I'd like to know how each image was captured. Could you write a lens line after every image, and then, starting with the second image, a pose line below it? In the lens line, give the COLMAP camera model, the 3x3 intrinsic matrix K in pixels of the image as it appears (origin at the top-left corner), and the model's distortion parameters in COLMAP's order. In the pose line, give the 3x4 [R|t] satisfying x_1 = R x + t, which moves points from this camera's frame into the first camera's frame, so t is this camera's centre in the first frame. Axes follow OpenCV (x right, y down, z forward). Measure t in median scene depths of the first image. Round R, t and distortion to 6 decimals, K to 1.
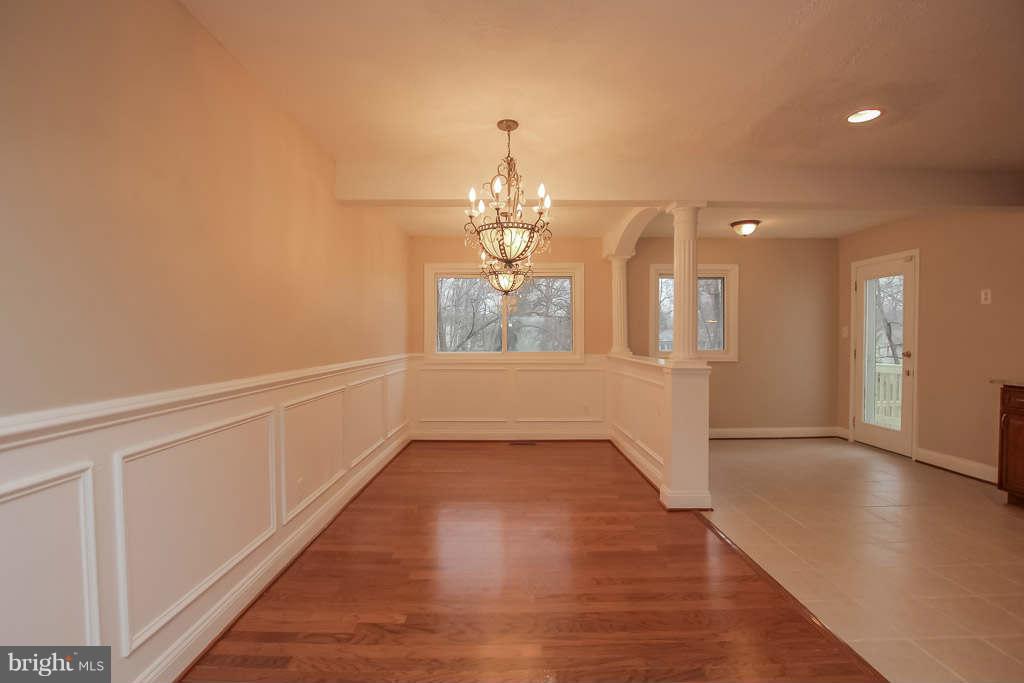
lens RADIAL K [[478.2, 0, 517.9], [0, 478.2, 343.8], [0, 0, 1]] dist [-0.029959, 0.003375]
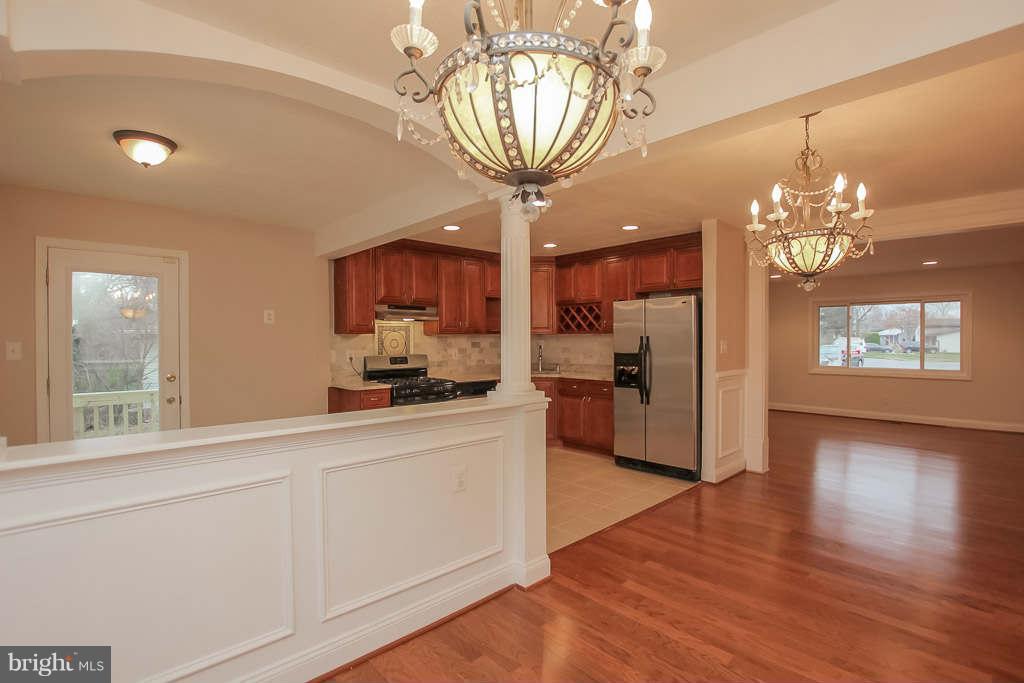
lens RADIAL K [[478.2, 0, 510.5], [0, 478.2, 341.6], [0, 0, 1]] dist [-0.029959, 0.003375]
pose [[-0.664980, 0.000315, 0.746862, -0.173240], [0.014606, 0.999814, 0.012582, -0.043232], [-0.746719, 0.019276, -0.664861, 1.150639]]
